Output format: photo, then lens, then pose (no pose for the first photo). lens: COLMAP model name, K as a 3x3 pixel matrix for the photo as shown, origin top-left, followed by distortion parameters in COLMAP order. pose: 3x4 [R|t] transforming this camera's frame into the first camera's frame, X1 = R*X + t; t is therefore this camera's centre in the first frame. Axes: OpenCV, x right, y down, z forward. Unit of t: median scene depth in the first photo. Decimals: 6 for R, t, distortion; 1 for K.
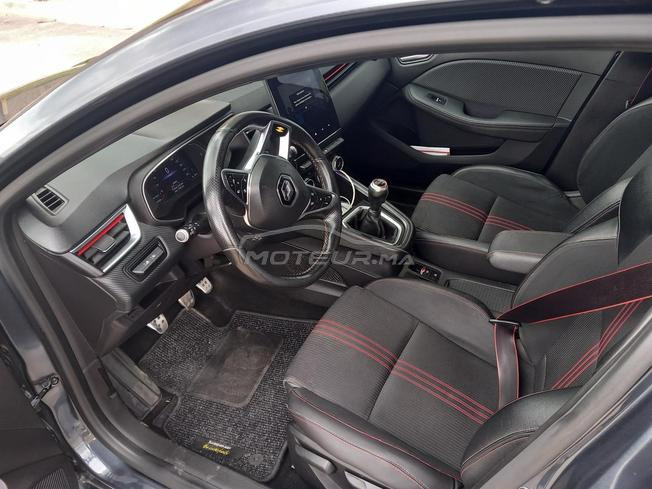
lens RADIAL K [[519.1, 0, 326.0], [0, 519.1, 244.5], [0, 0, 1]] dist [0.023486, -0.003416]
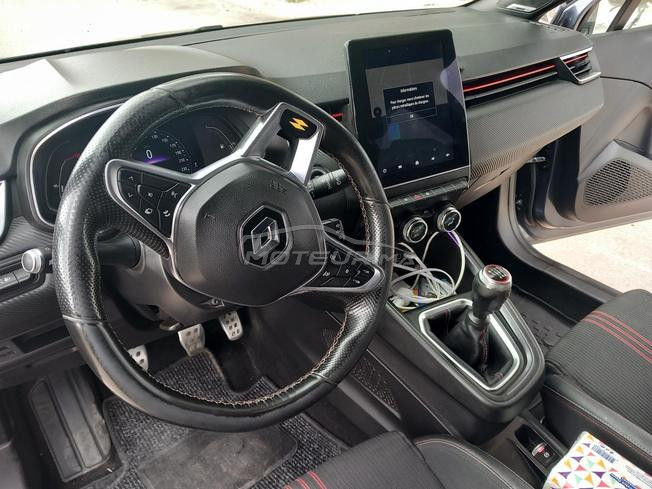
lens RADIAL K [[519.1, 0, 326.0], [0, 519.1, 244.5], [0, 0, 1]] dist [0.023486, -0.003416]
pose [[0.889746, 0.295756, -0.347678, 0.118874], [-0.316227, 0.948681, -0.002255, -0.085288], [0.329168, 0.111952, 0.937611, 0.398985]]
